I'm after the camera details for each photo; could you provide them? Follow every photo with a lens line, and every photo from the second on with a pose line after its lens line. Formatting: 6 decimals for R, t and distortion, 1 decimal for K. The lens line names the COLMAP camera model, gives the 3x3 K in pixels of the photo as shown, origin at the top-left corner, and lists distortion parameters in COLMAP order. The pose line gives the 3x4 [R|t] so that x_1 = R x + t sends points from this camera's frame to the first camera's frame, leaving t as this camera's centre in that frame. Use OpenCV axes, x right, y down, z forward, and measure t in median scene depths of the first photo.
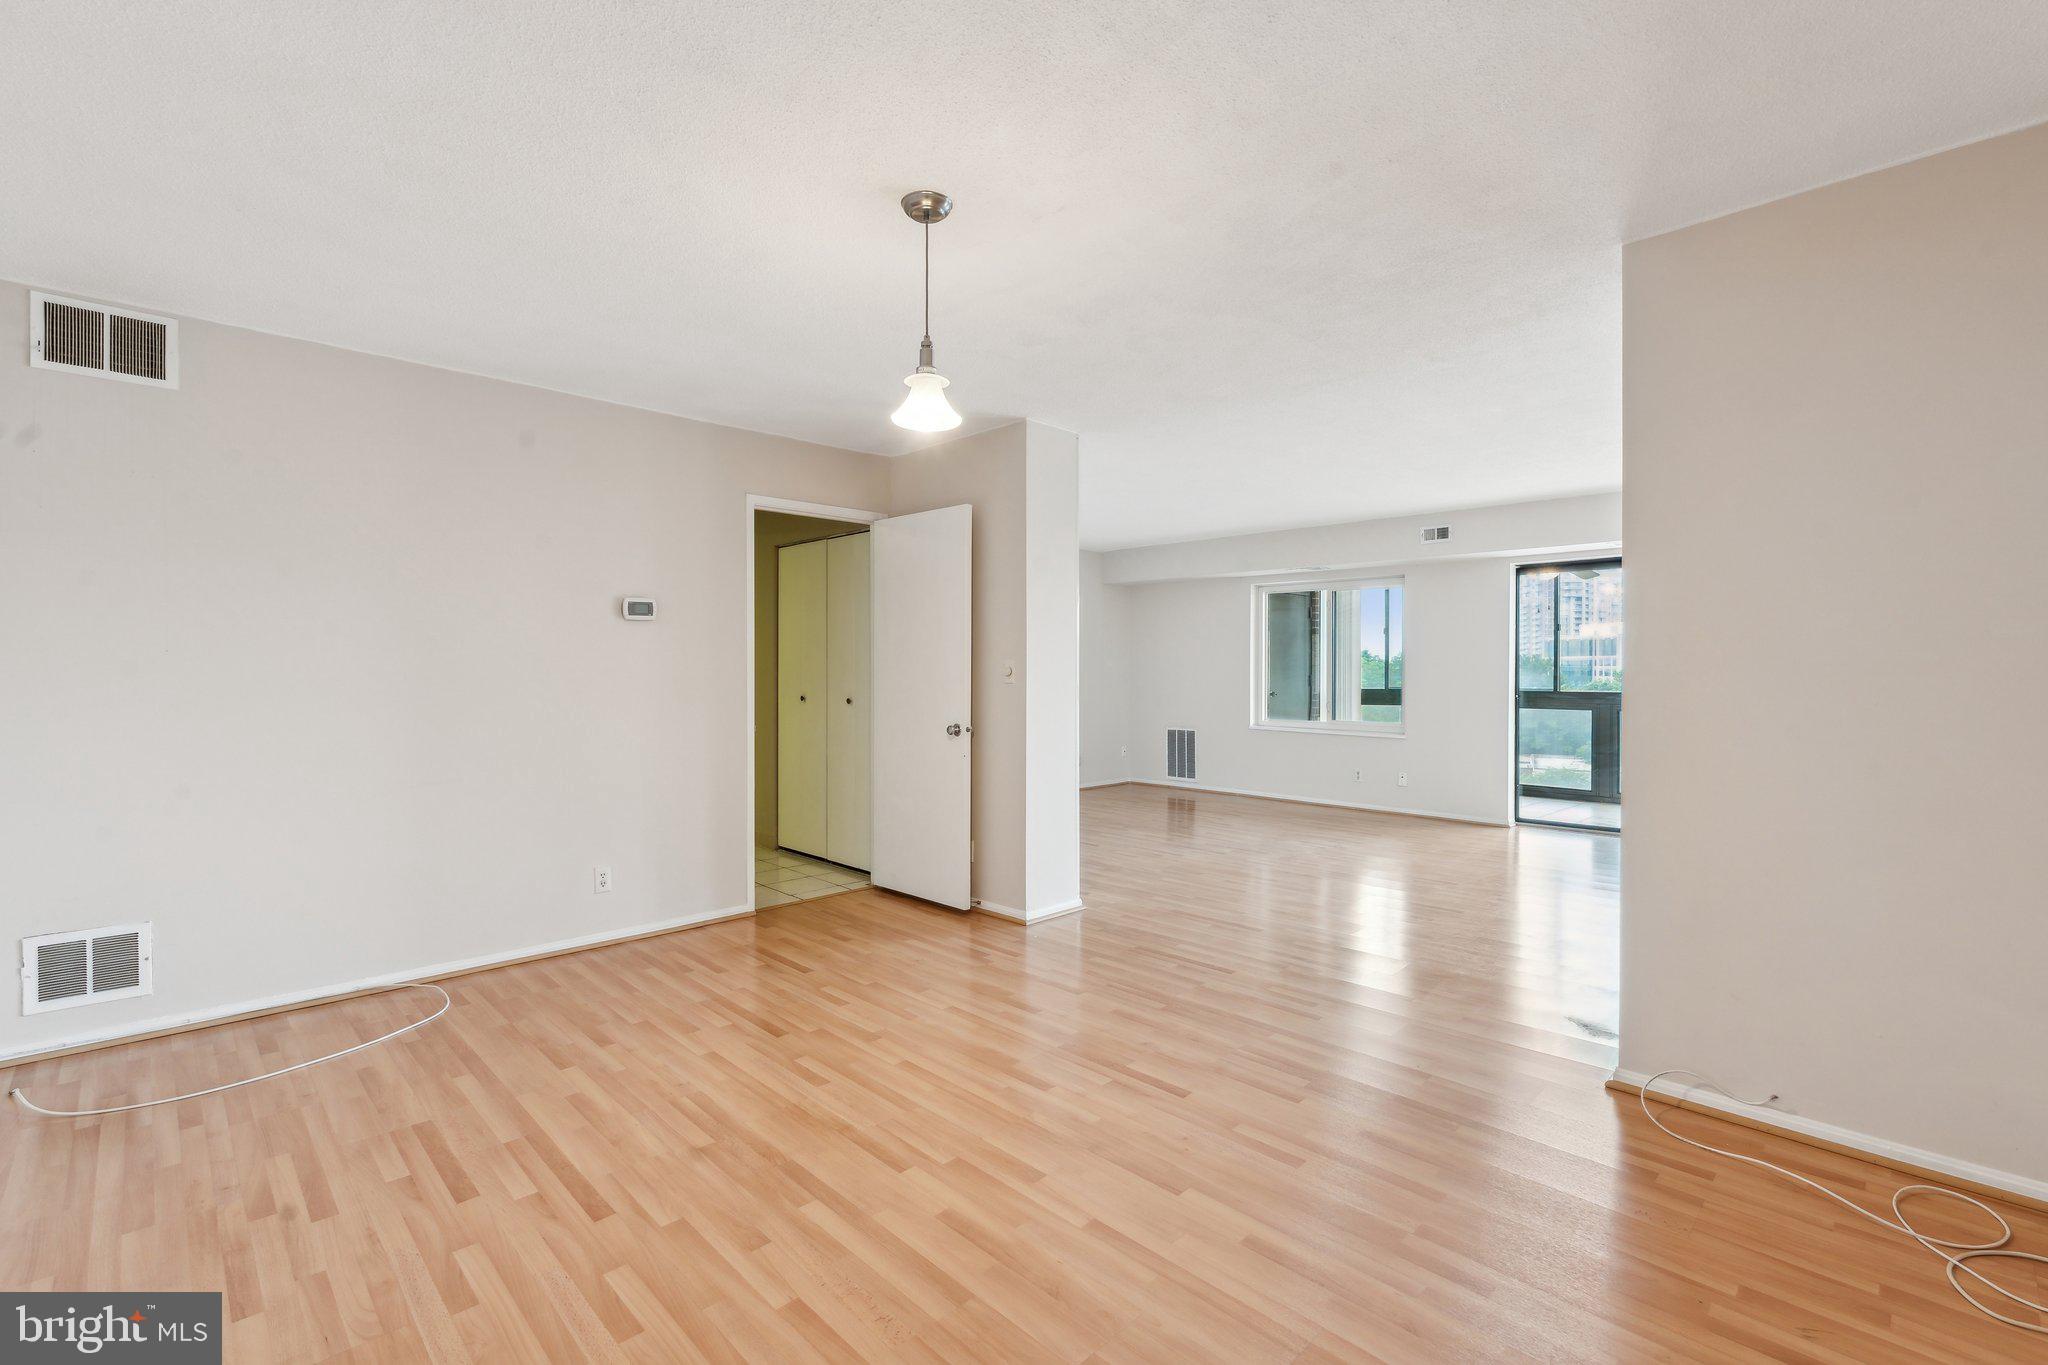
lens RADIAL K [[908.0, 0, 988.0], [0, 908.0, 674.5], [0, 0, 1]] dist [-0.008481, 0.002370]
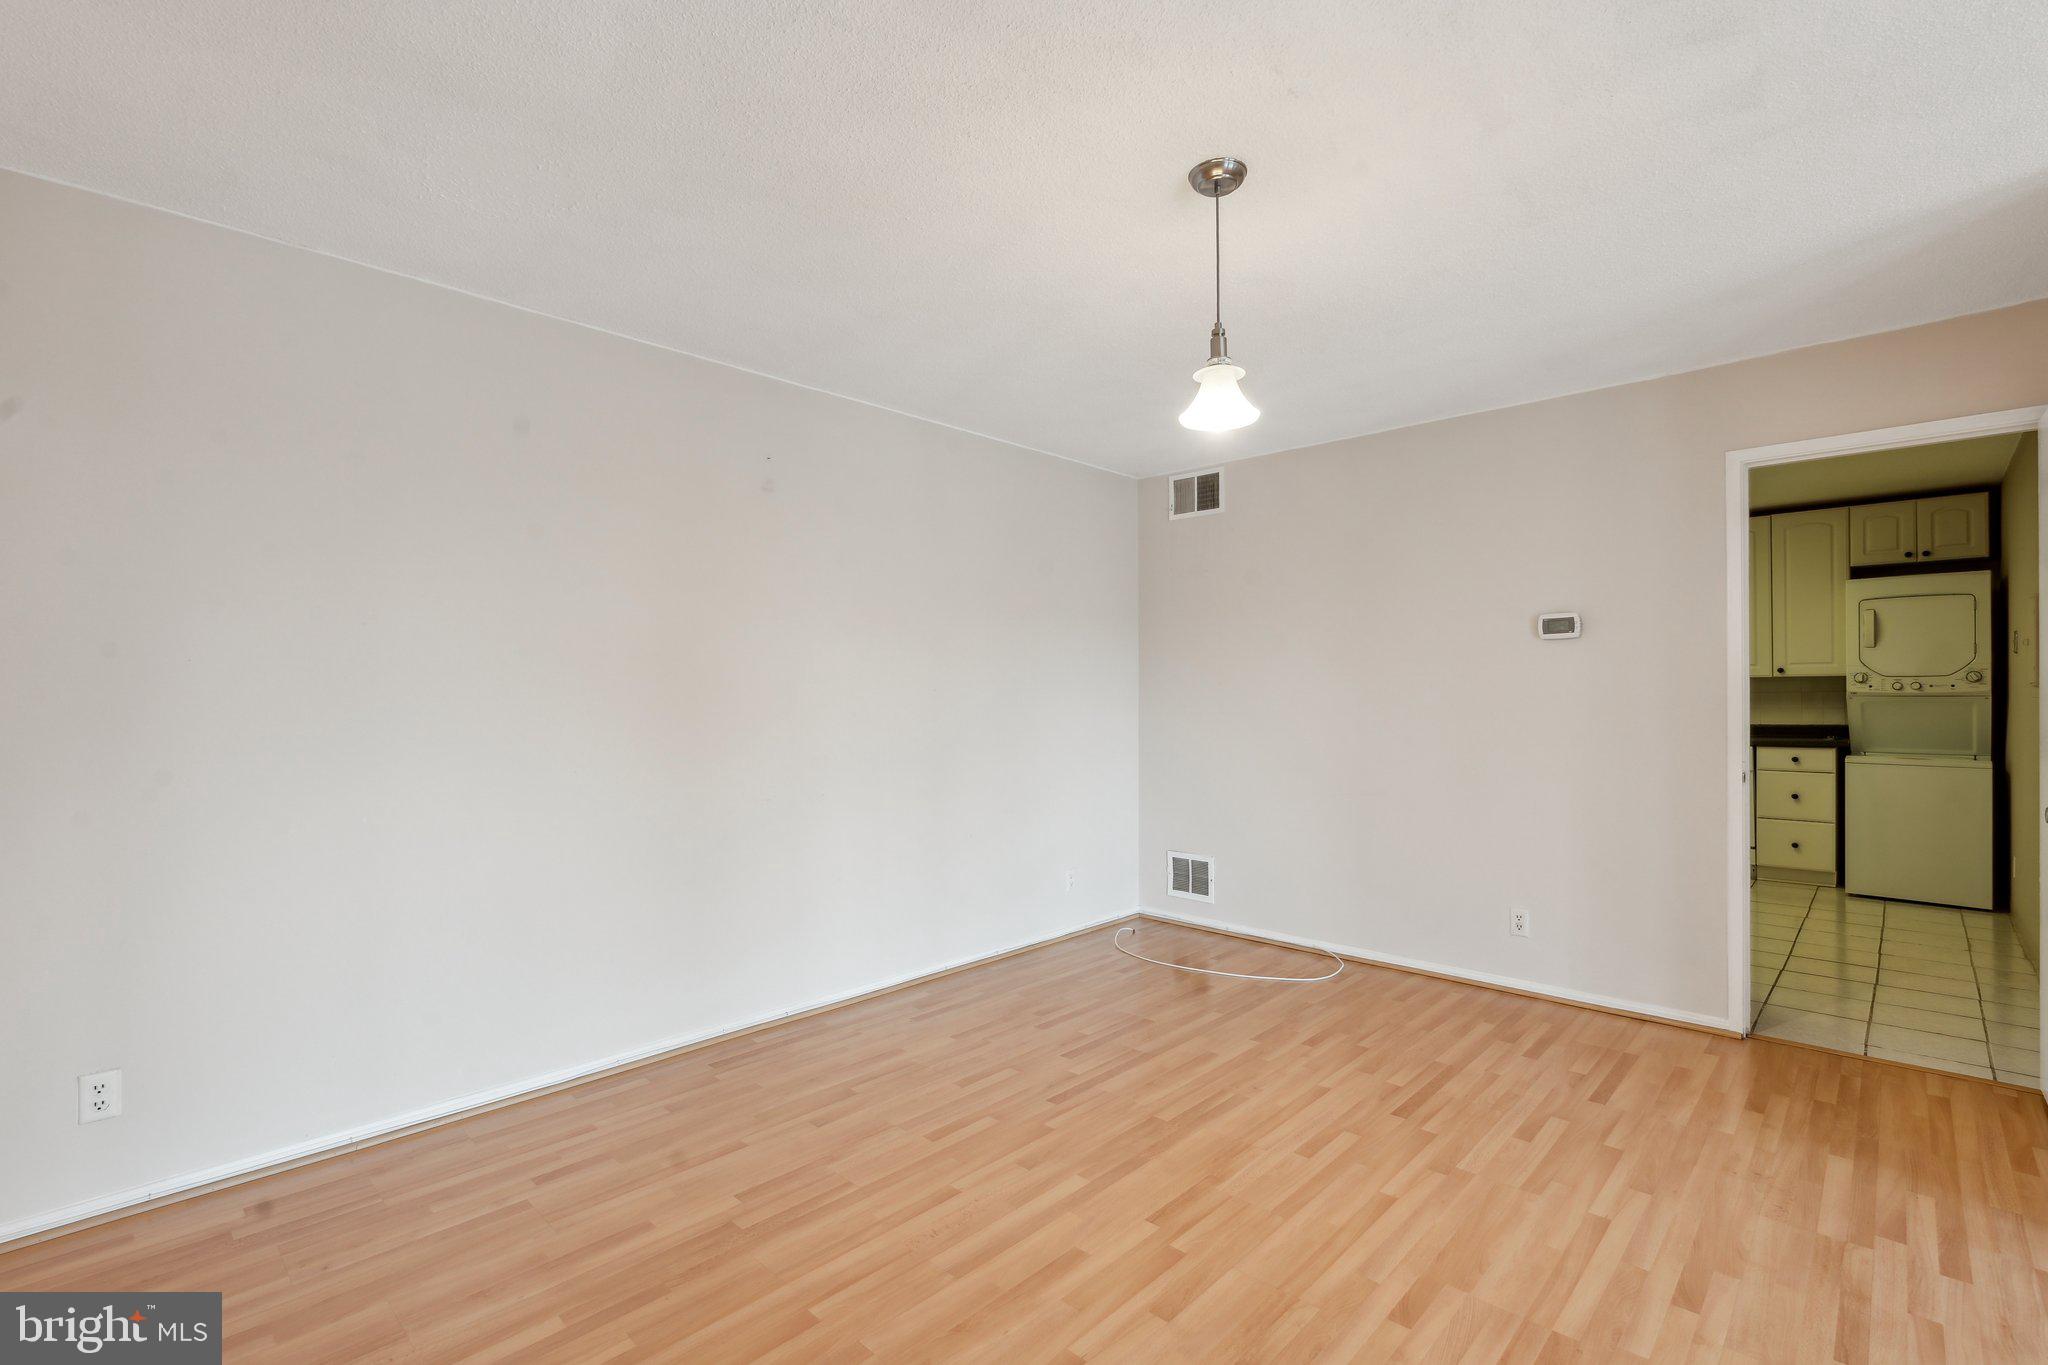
lens RADIAL K [[908.0, 0, 1027.6], [0, 908.0, 689.3], [0, 0, 1]] dist [-0.008481, 0.002370]
pose [[0.056686, -0.004621, -0.998381, 0.604994], [-0.000438, 0.999989, -0.004654, -0.008710], [0.998392, 0.000701, 0.056684, 0.573179]]
